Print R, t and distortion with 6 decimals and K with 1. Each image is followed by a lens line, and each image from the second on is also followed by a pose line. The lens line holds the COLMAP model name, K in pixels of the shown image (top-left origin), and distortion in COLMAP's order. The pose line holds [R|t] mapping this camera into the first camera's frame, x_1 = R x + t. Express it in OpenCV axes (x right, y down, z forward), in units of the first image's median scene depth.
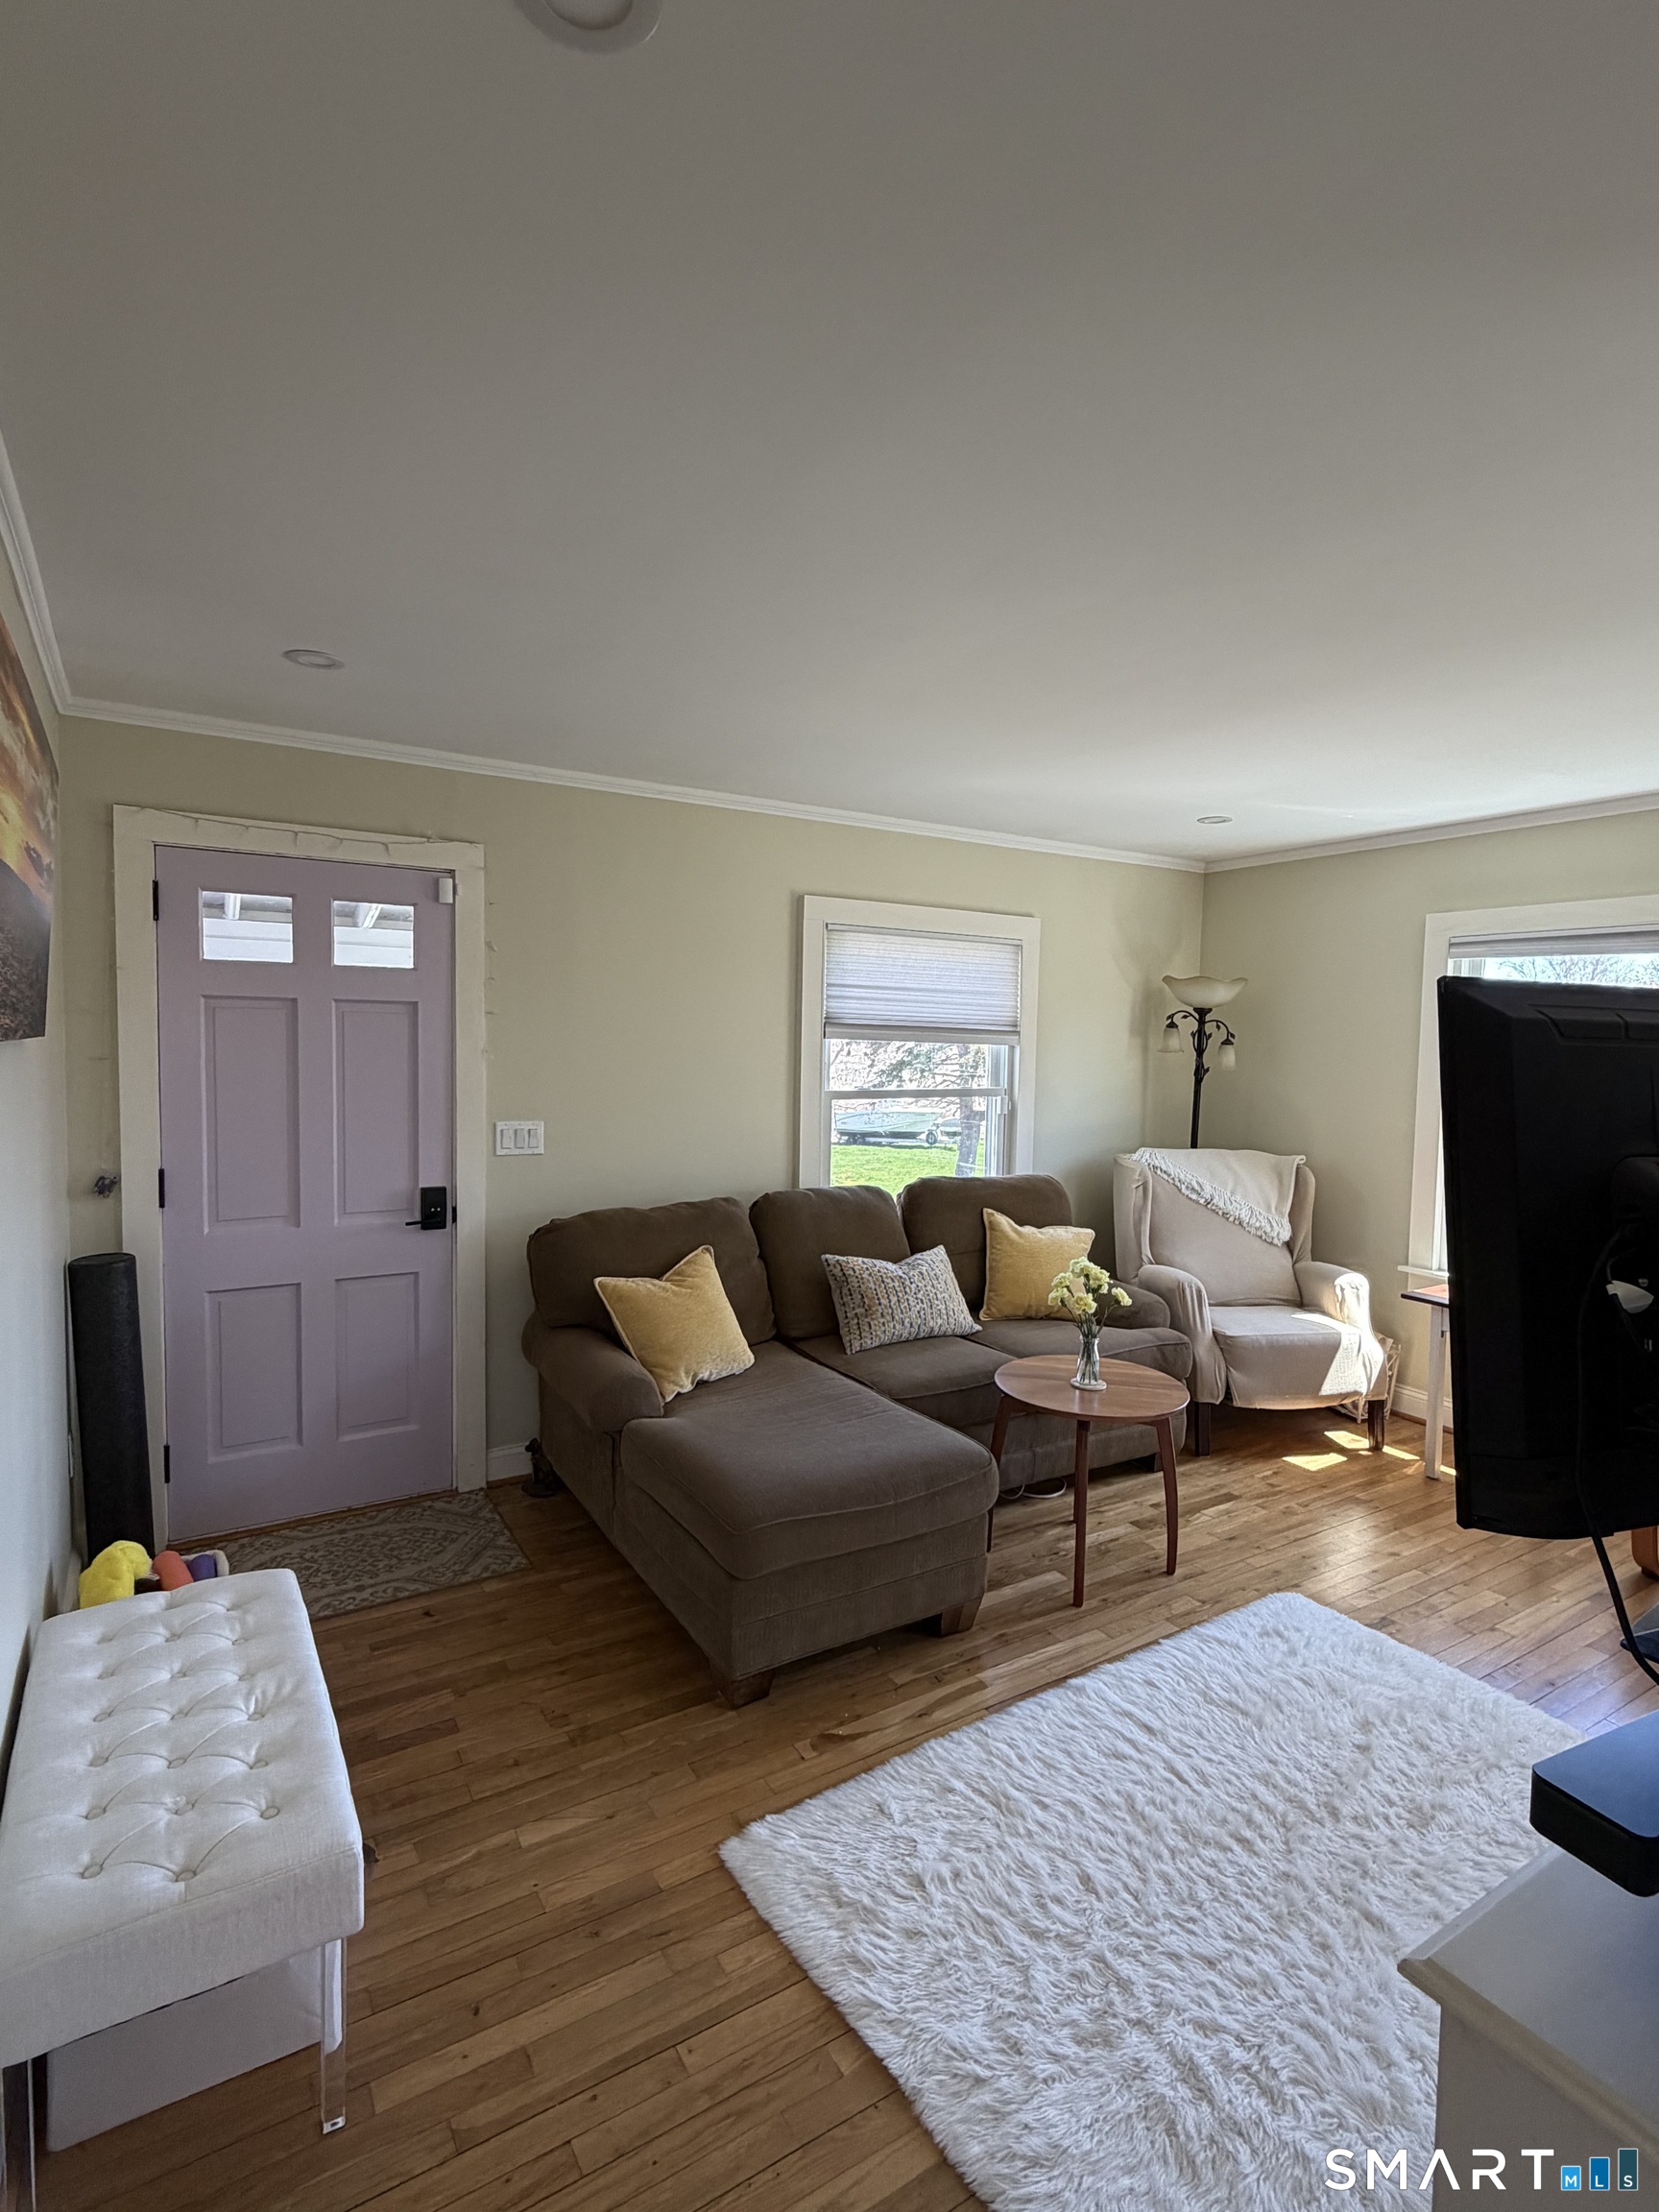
lens RADIAL K [[1086.3, 0, 835.2], [0, 1086.3, 1098.6], [0, 0, 1]] dist [0.006773, -0.000056]
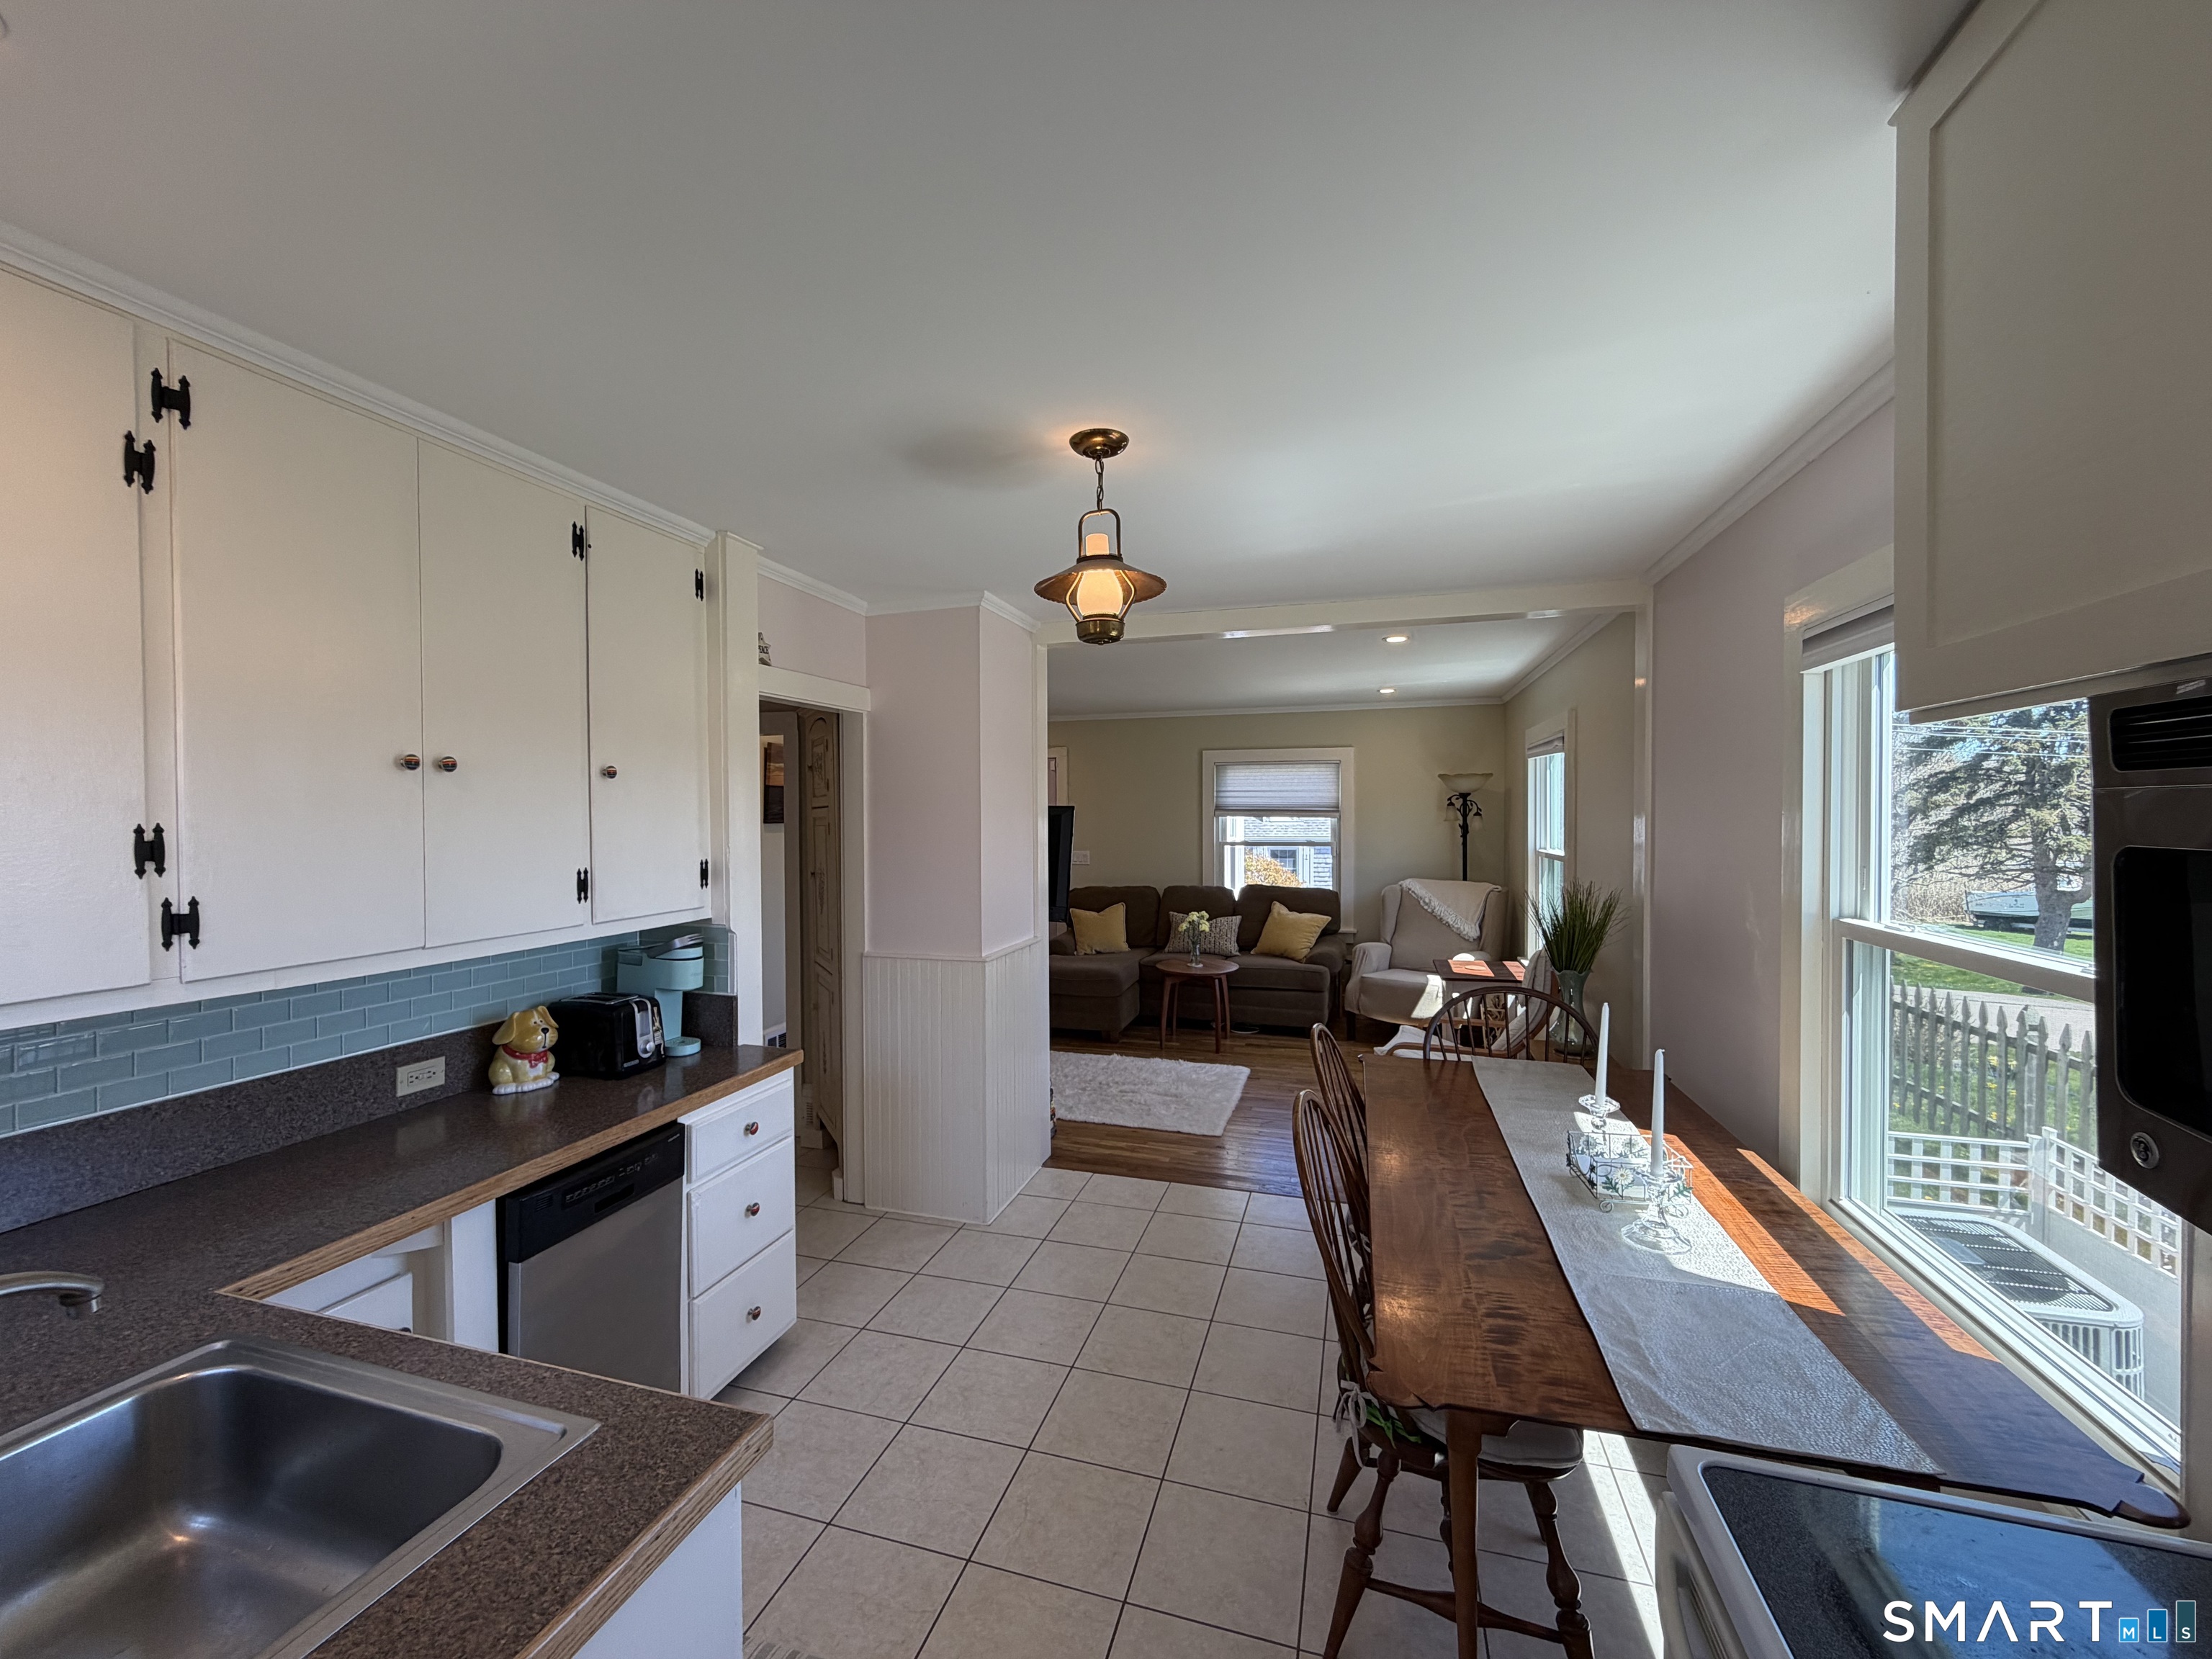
lens RADIAL K [[884.8, 0, 1105.4], [0, 884.8, 826.9], [0, 0, 1]] dist [0.003017, 0.000551]
pose [[0.664137, -0.006256, -0.747584, 1.127912], [-0.027077, 0.999108, -0.032414, 0.026582], [0.747120, 0.041770, 0.663375, -0.300466]]
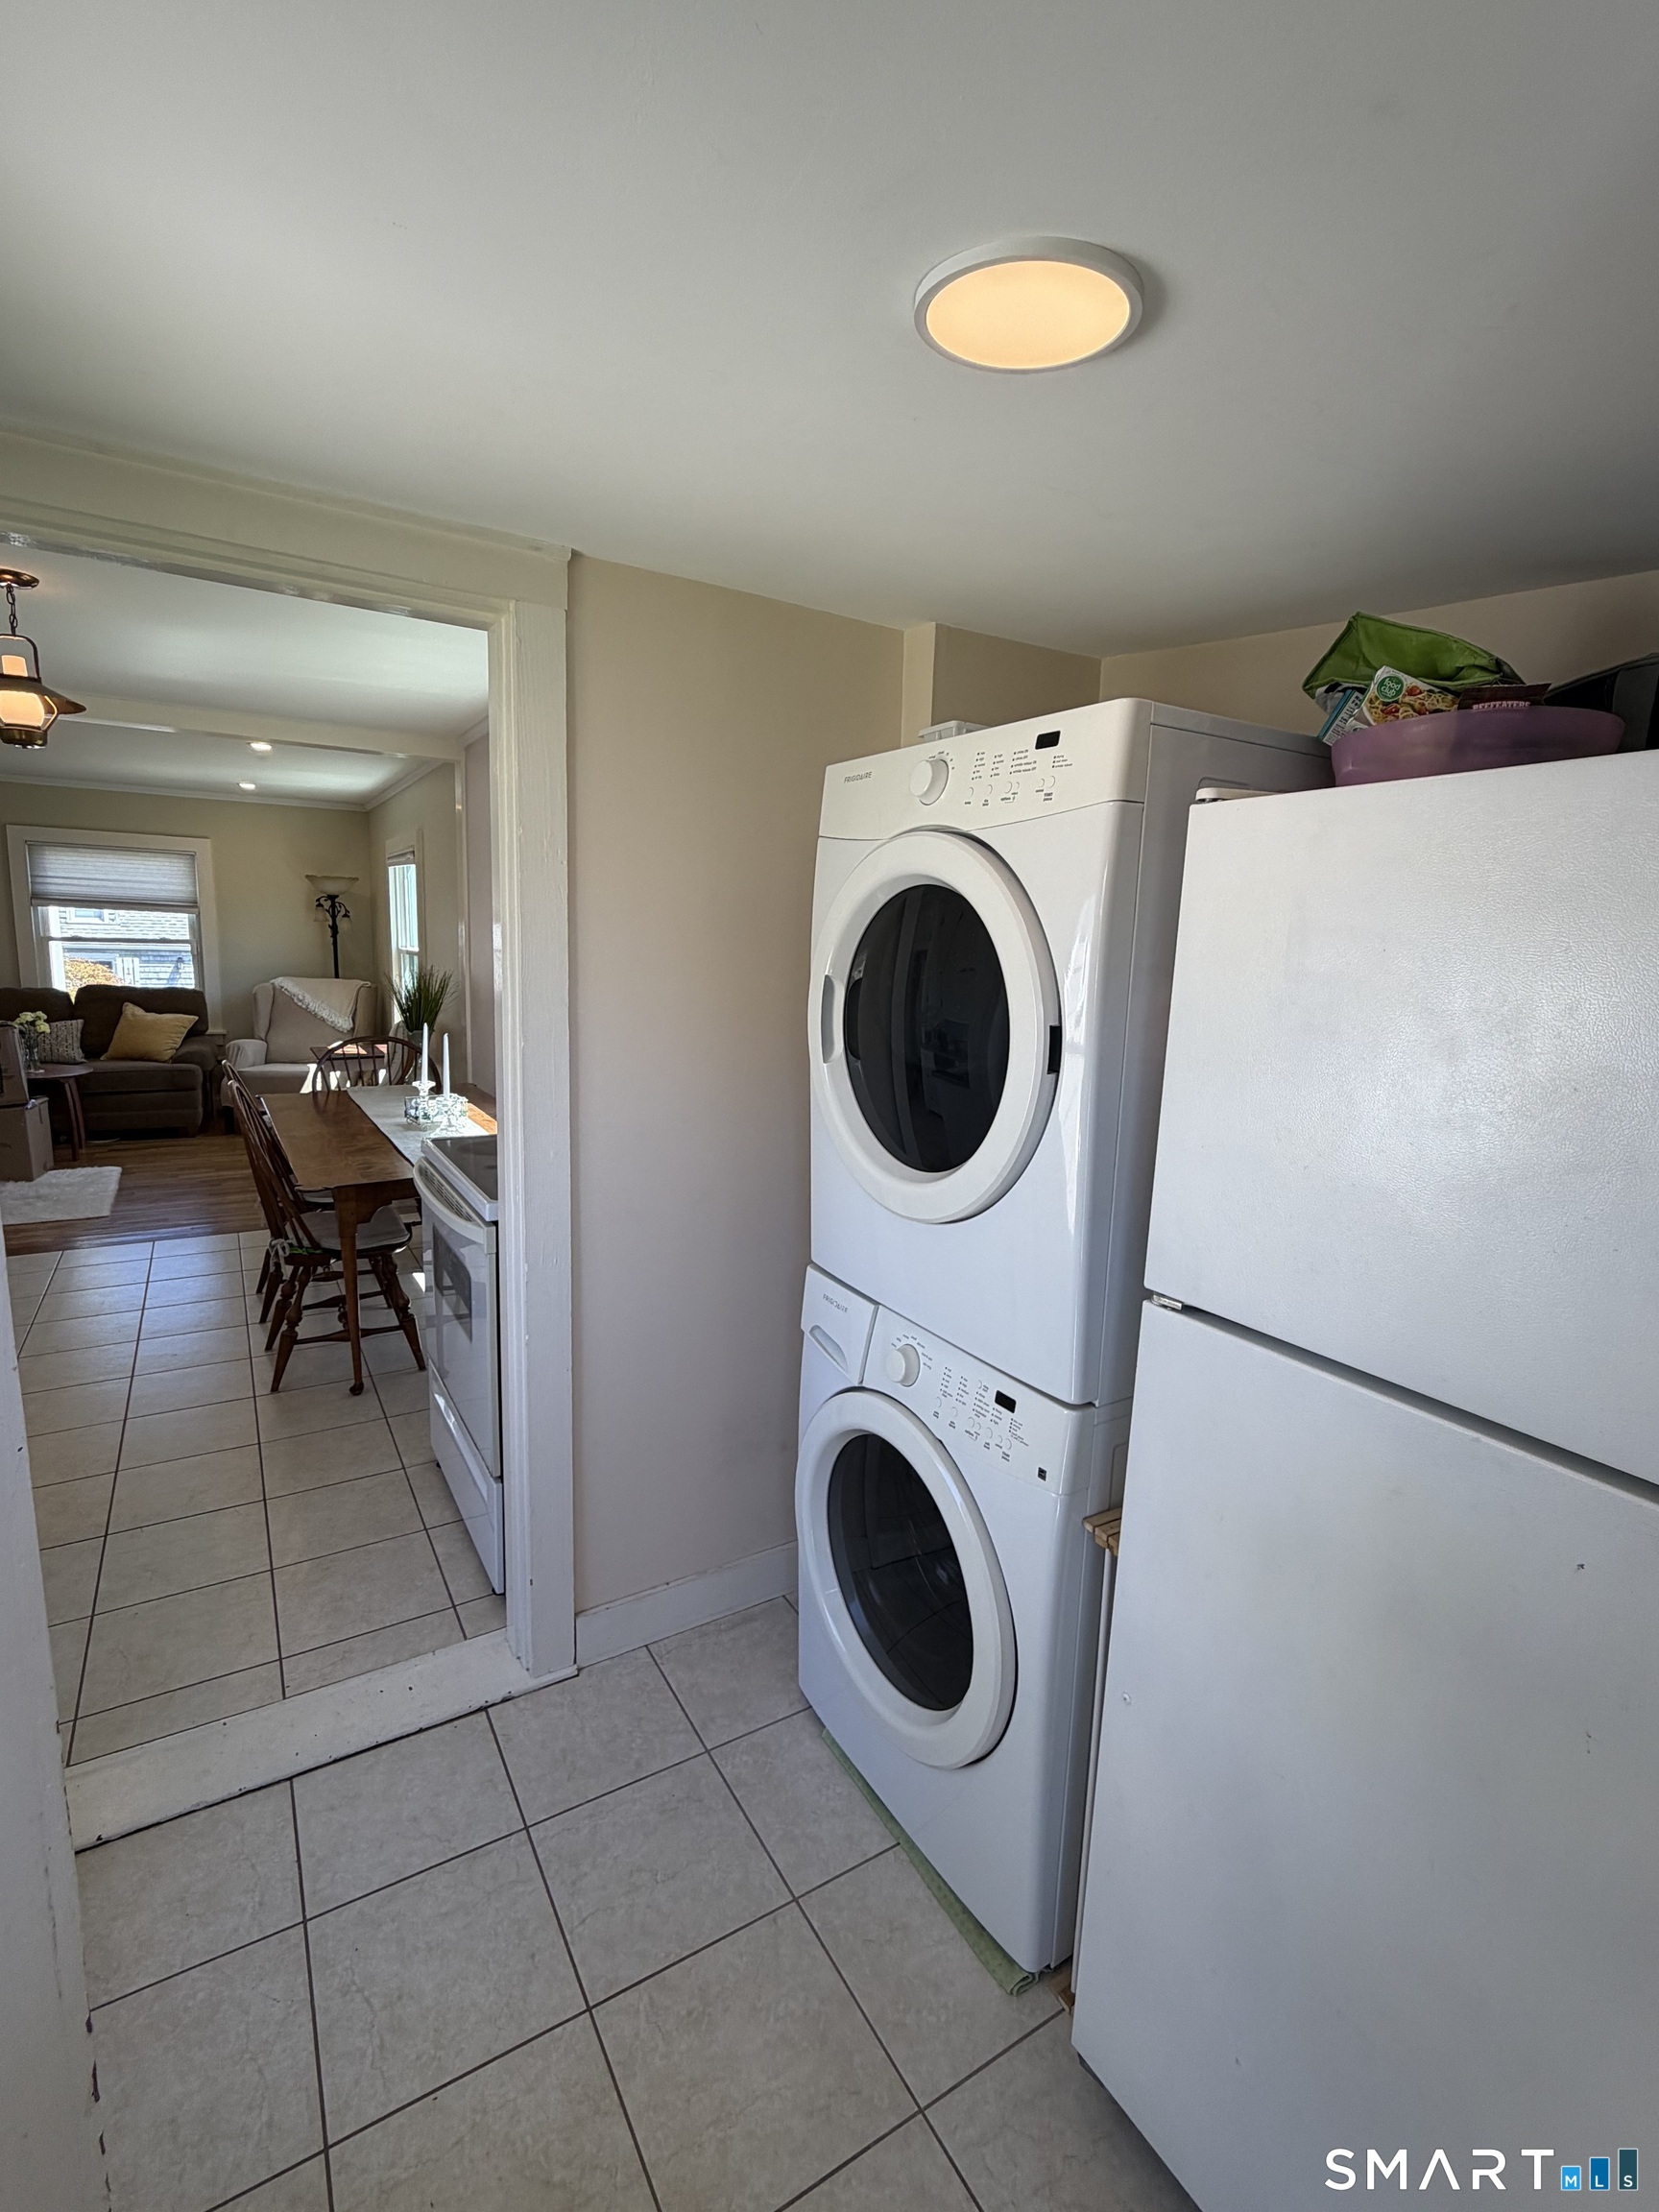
lens RADIAL K [[1014.8, 0, 828.9], [0, 1014.8, 1108.3], [0, 0, 1]] dist [0.003037, 0.000085]
pose [[0.999763, 0.019788, -0.009035, 1.325604], [-0.018685, 0.993858, 0.109075, 0.069521], [0.011138, -0.108881, 0.993992, -0.696074]]
